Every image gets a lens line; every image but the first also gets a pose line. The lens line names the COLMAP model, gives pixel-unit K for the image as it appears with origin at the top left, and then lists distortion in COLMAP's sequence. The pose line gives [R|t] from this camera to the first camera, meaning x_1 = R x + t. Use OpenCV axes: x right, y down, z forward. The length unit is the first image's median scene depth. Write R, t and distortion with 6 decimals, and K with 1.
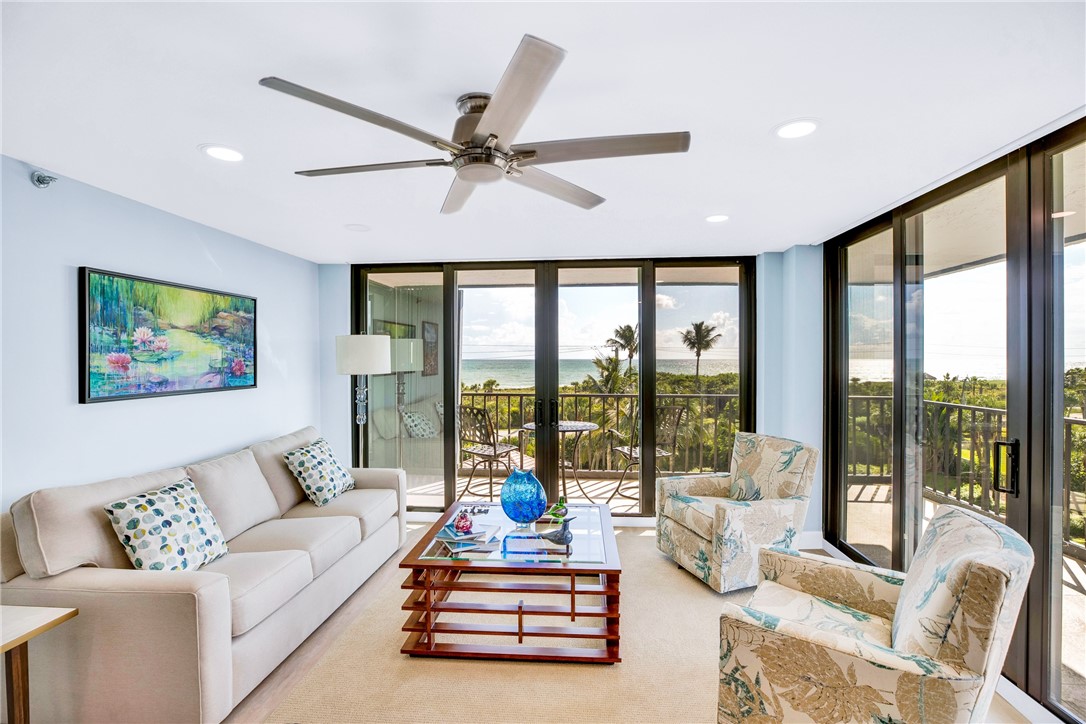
lens RADIAL K [[498.9, 0, 547.0], [0, 498.9, 361.7], [0, 0, 1]] dist [-0.046173, 0.014671]
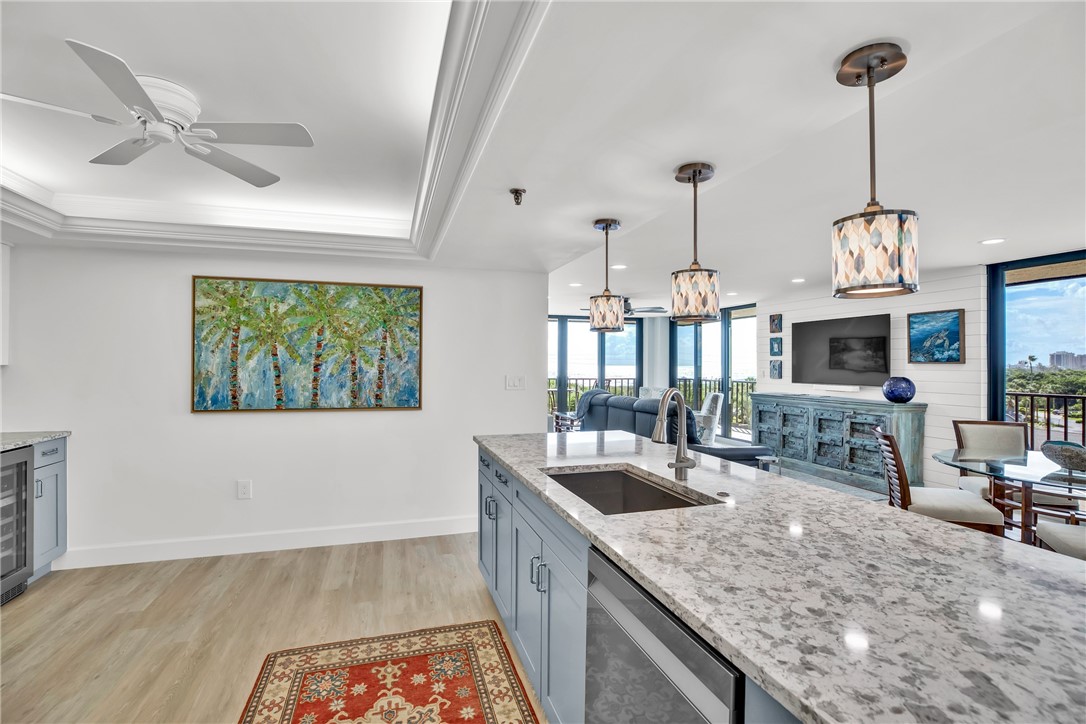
lens RADIAL K [[498.9, 0, 547.0], [0, 498.9, 361.7], [0, 0, 1]] dist [-0.046173, 0.014671]
pose [[0.924029, 0.006711, 0.382263, -1.027552], [-0.002414, 0.999928, -0.011718, 0.041104], [-0.382315, 0.009905, 0.923979, -1.181505]]
